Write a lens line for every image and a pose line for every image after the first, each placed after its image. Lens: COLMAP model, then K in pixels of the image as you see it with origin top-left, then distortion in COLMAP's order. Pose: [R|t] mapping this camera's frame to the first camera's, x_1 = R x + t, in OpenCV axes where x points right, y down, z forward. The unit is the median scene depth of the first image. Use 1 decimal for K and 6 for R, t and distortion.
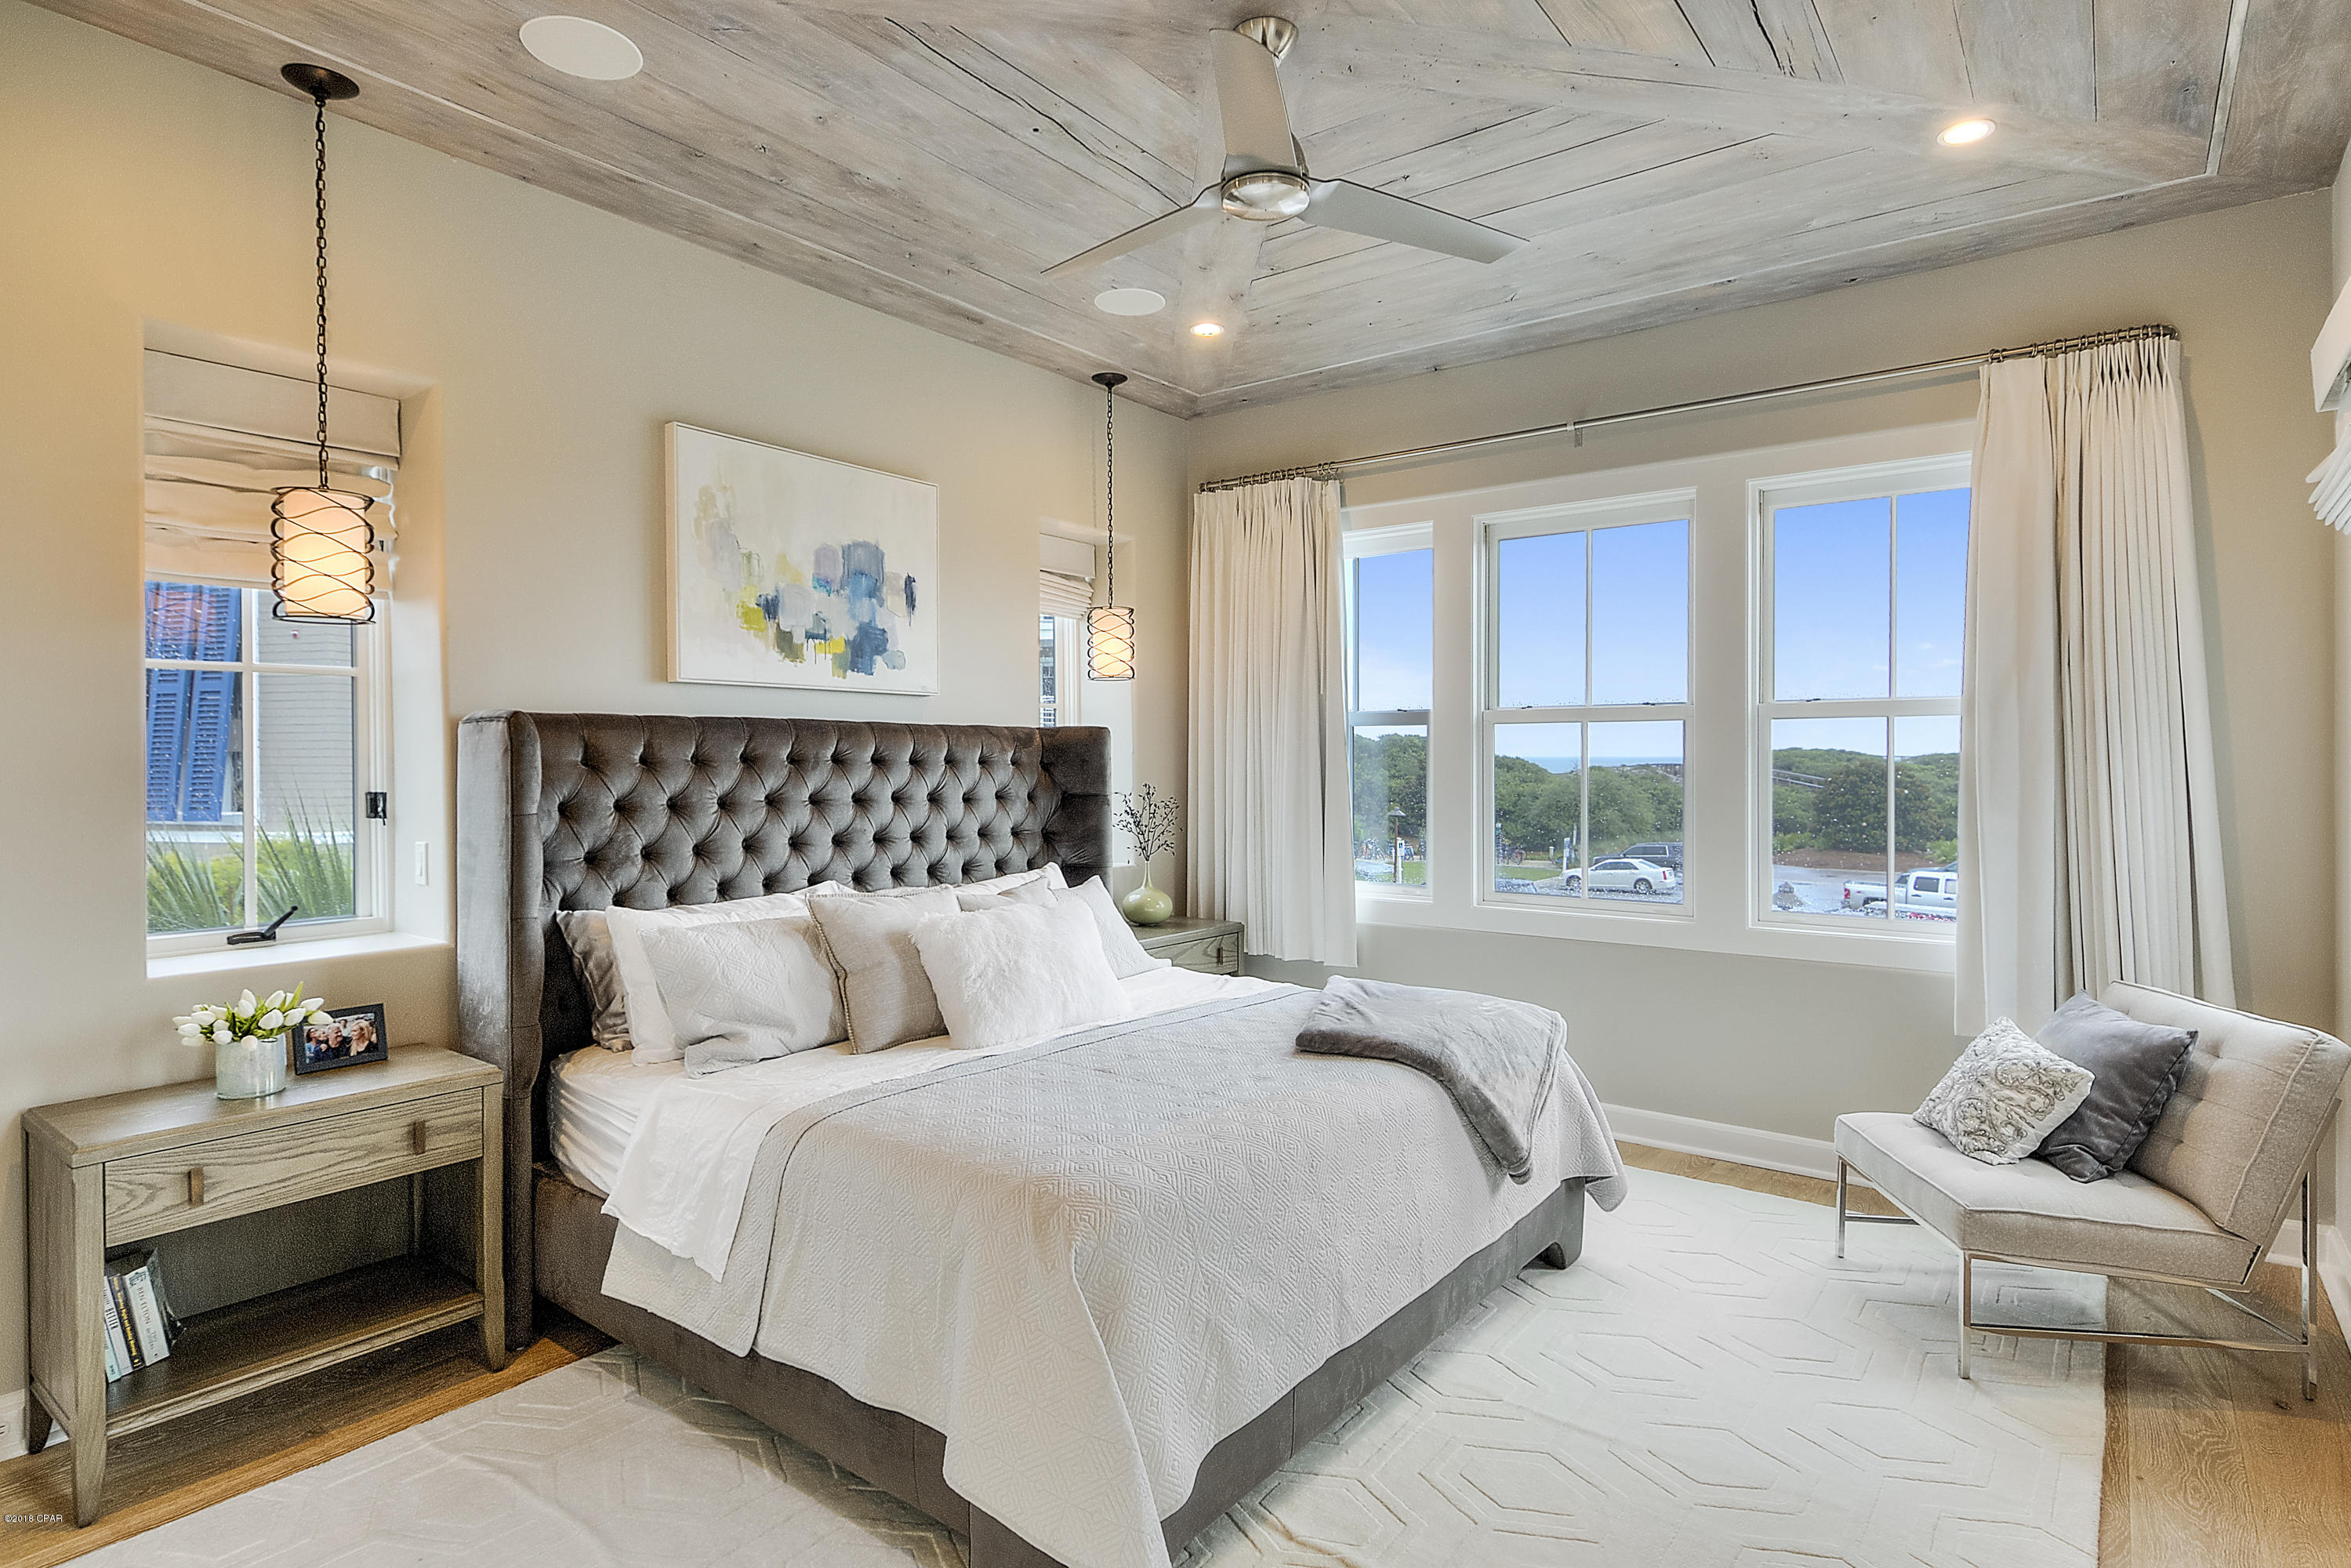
lens RADIAL K [[1205.4, 0, 1175.5], [0, 1205.4, 784.0], [0, 0, 1]] dist [0.001733, -0.000993]
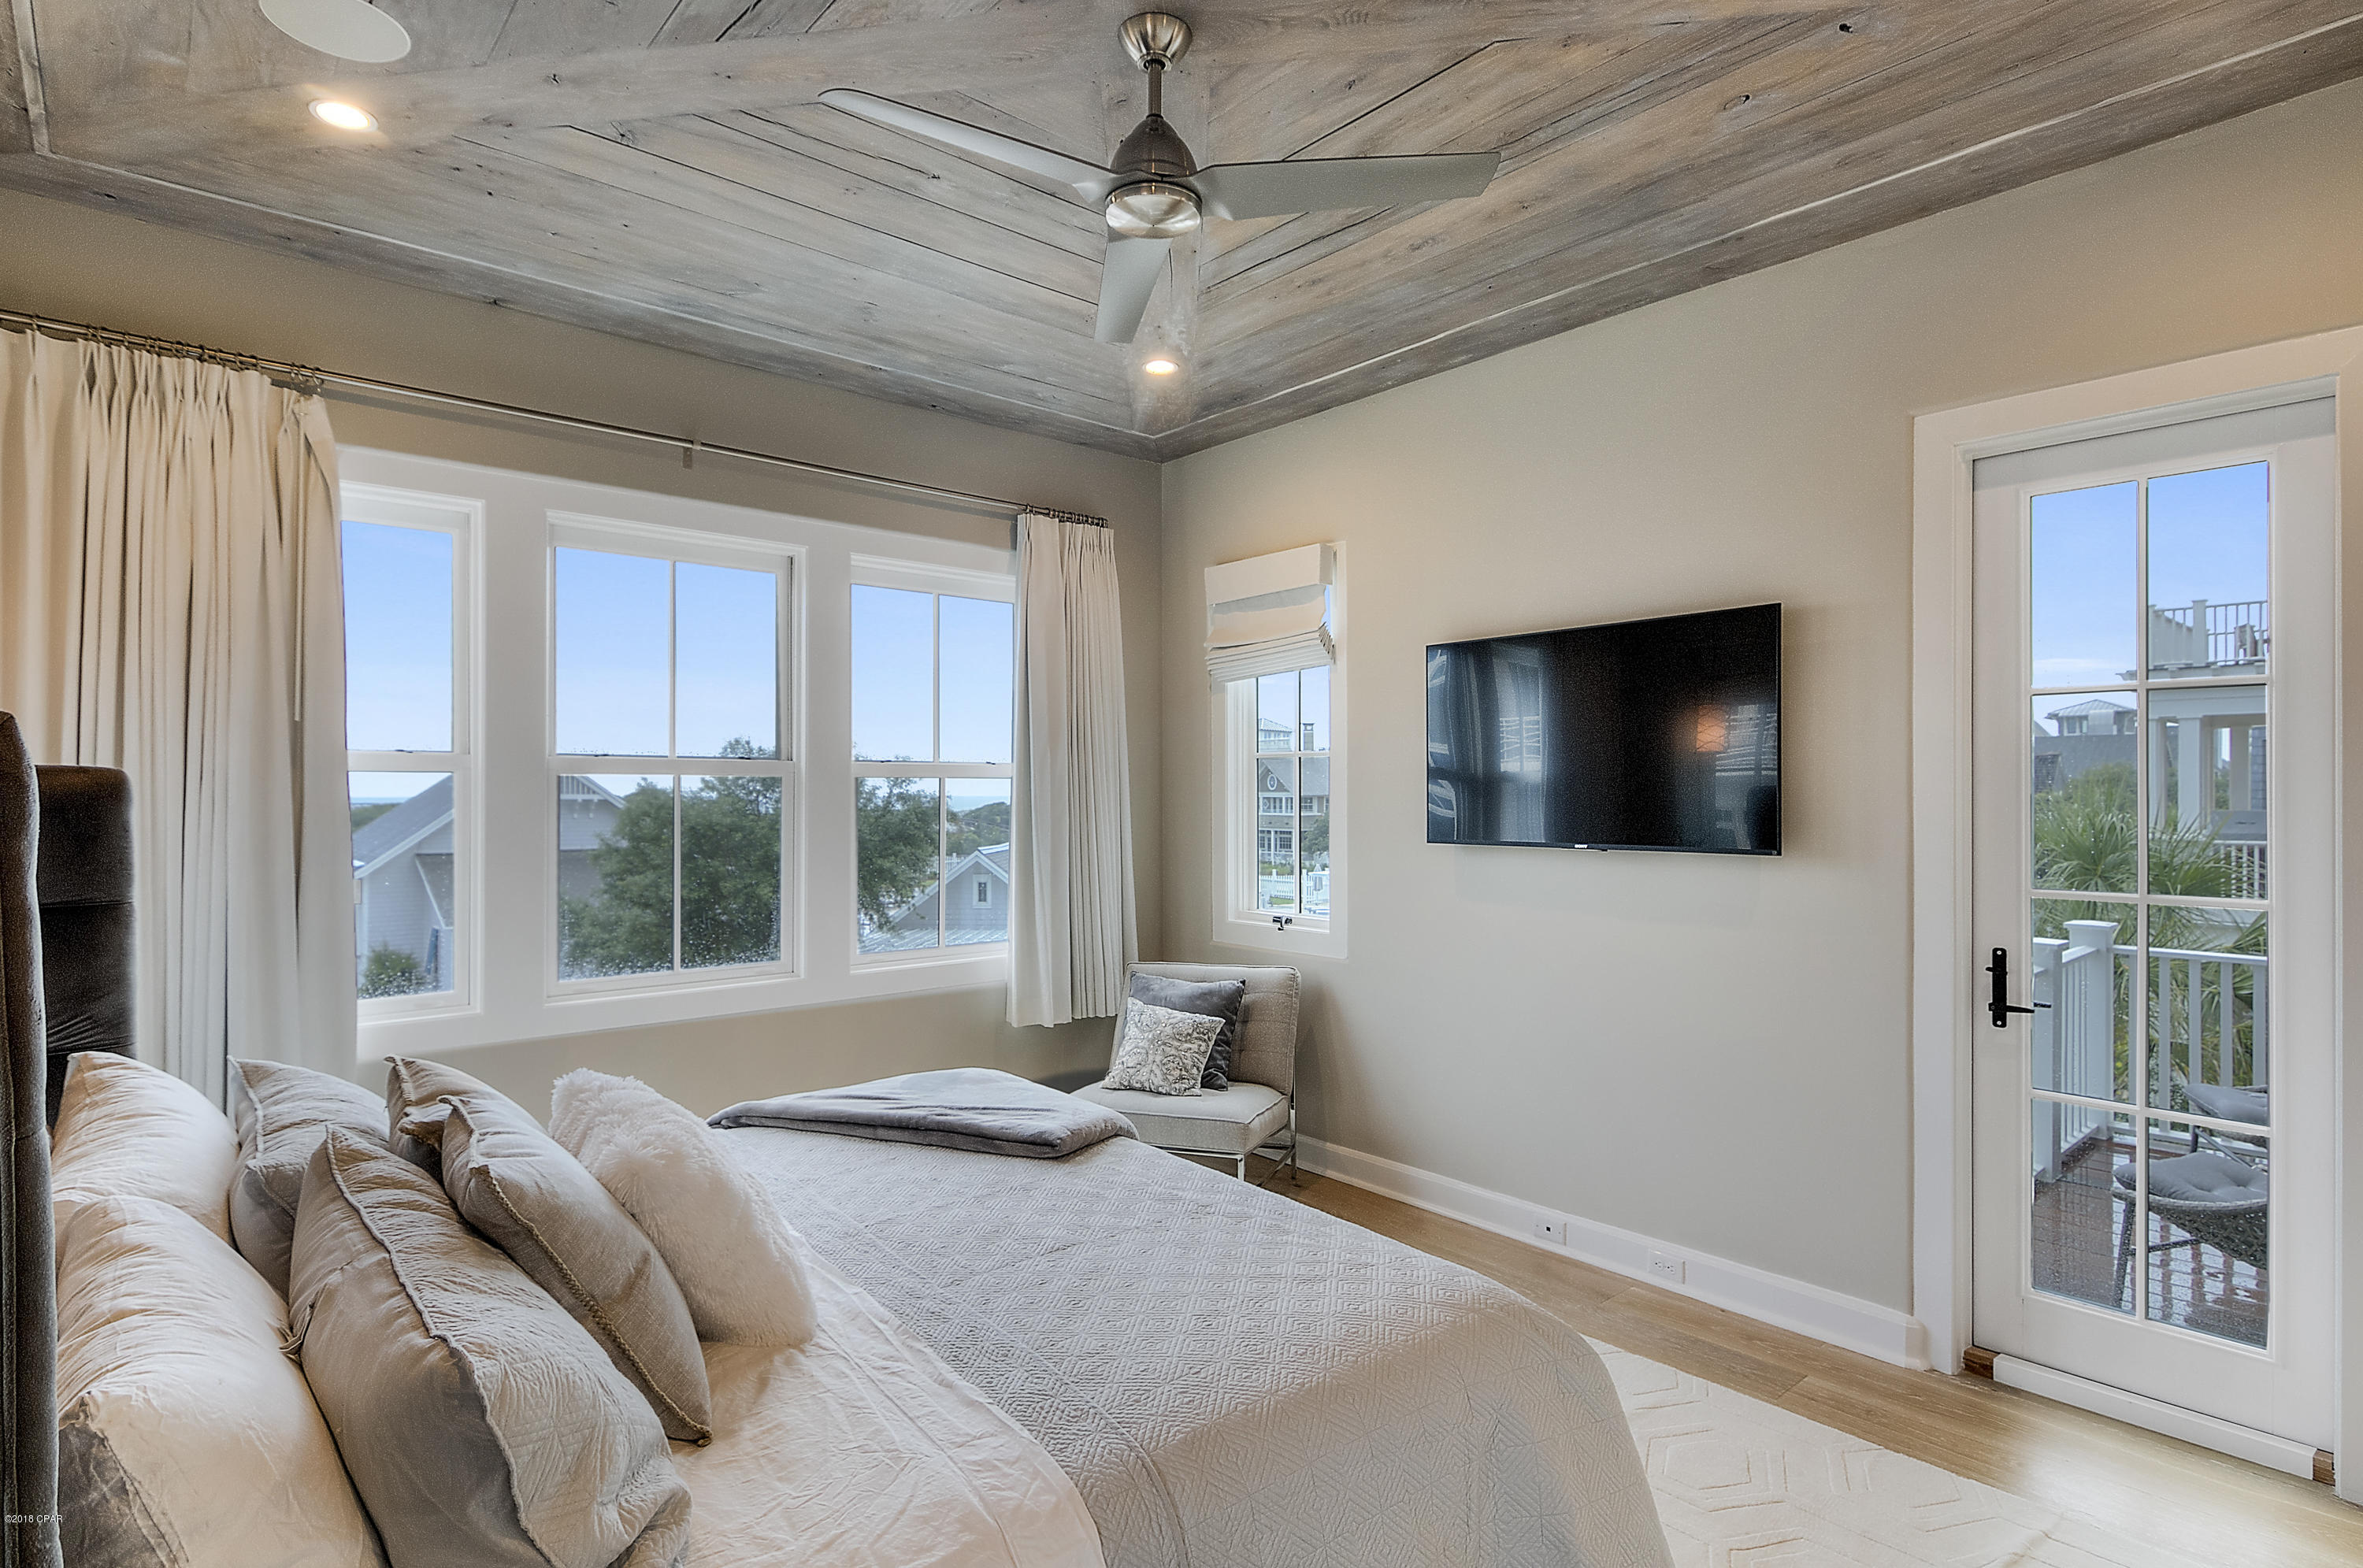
lens RADIAL K [[1213.7, 0, 1191.7], [0, 1213.7, 793.5], [0, 0, 1]] dist [0.022736, -0.017878]
pose [[0.193045, 0.003165, 0.981185, -0.519812], [0.026980, 0.999600, -0.008533, -0.022449], [-0.980819, 0.028119, 0.192883, 0.504234]]
